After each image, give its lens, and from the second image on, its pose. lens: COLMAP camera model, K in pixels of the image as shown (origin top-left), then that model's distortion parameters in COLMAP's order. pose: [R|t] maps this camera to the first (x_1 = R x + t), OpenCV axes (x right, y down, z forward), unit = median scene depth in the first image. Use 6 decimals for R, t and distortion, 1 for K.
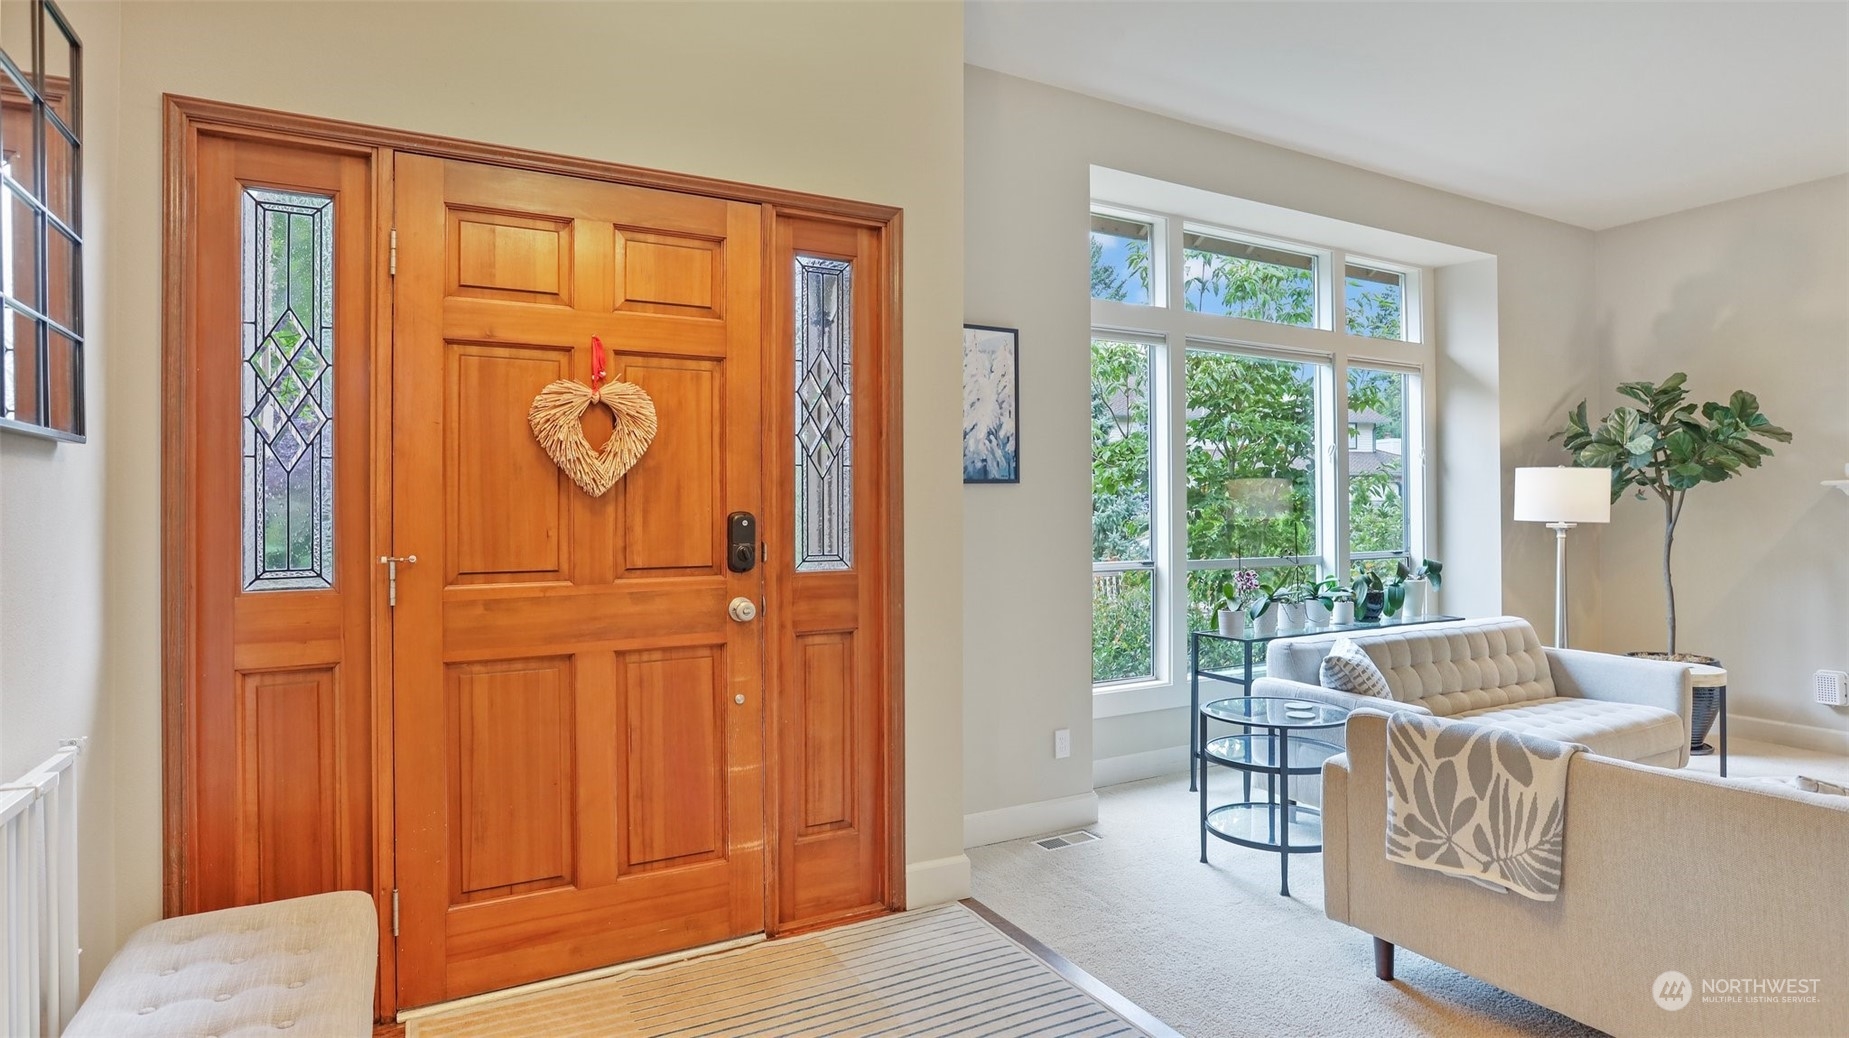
lens RADIAL K [[1029.7, 0, 930.3], [0, 1029.7, 511.0], [0, 0, 1]] dist [-0.000004, 0.008071]
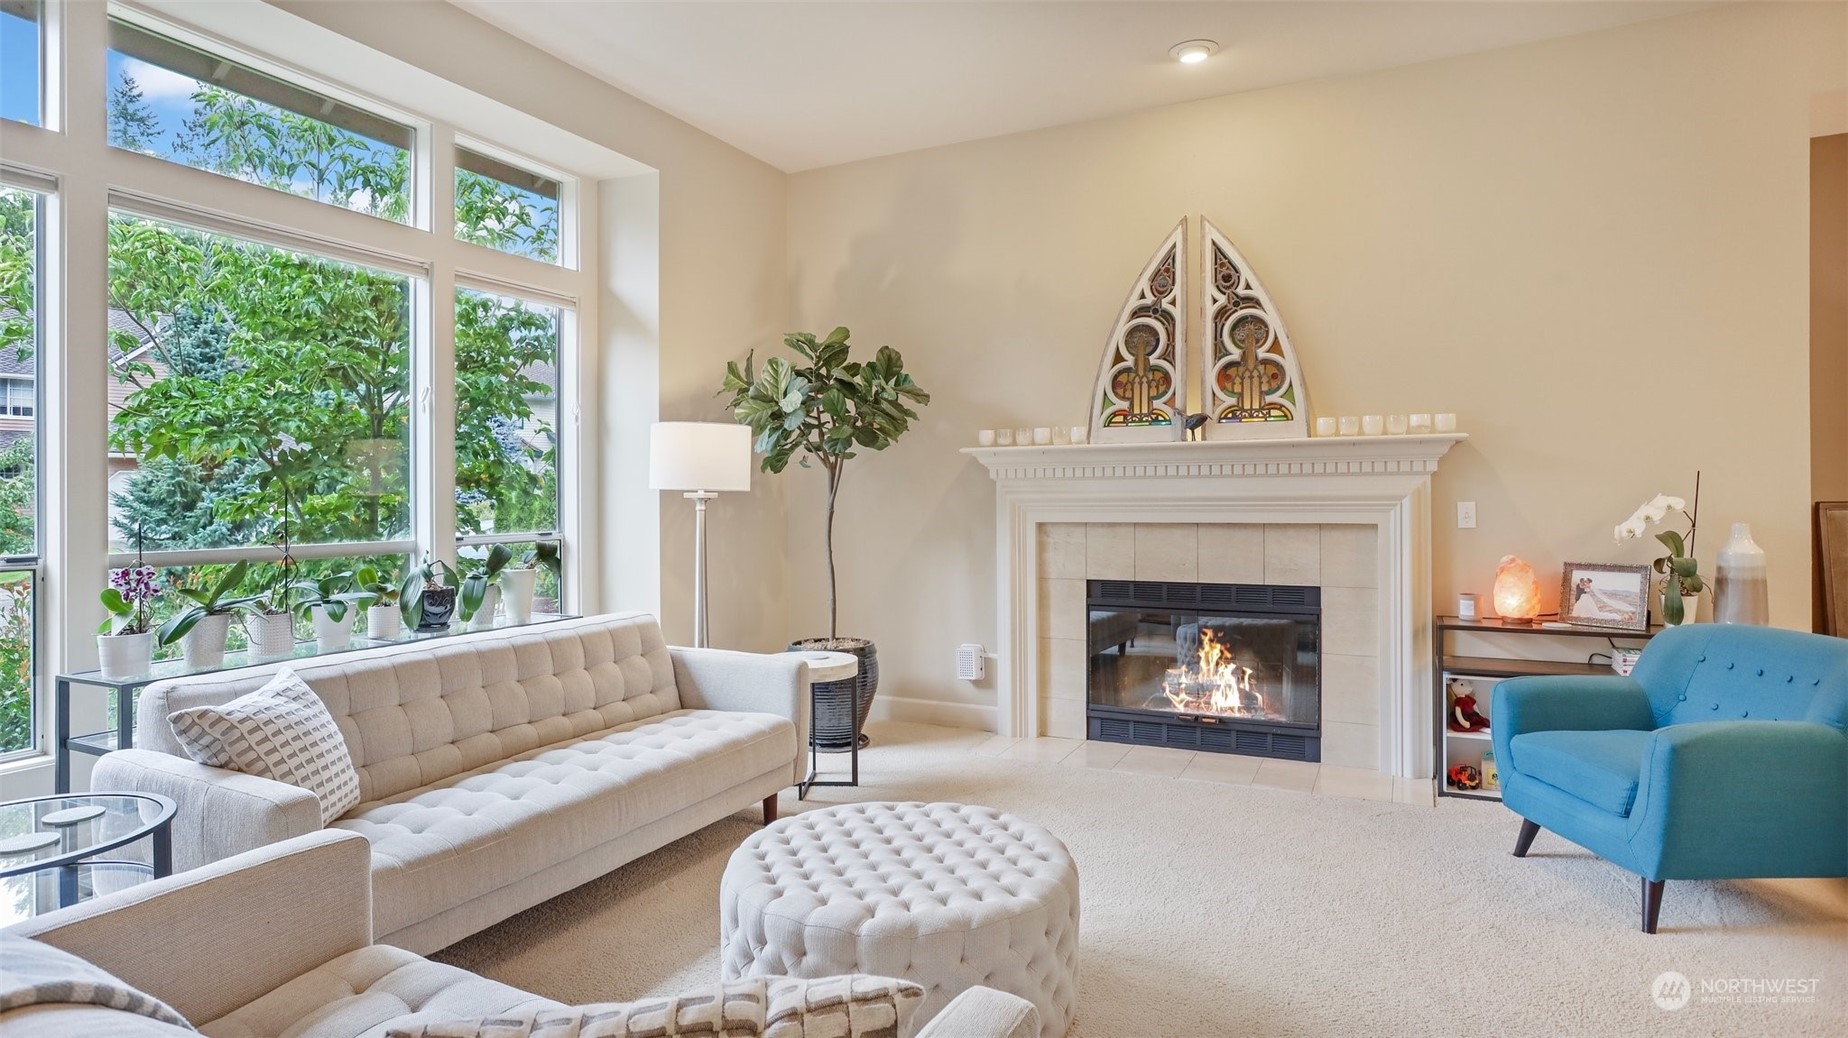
lens RADIAL K [[1029.2, 0, 916.6], [0, 1029.2, 506.9], [0, 0, 1]] dist [-0.000004, 0.008071]
pose [[0.844245, -0.007738, 0.535901, 0.309229], [0.004000, 0.999959, 0.008137, 0.017039], [-0.535942, -0.004726, 0.844242, 0.211964]]
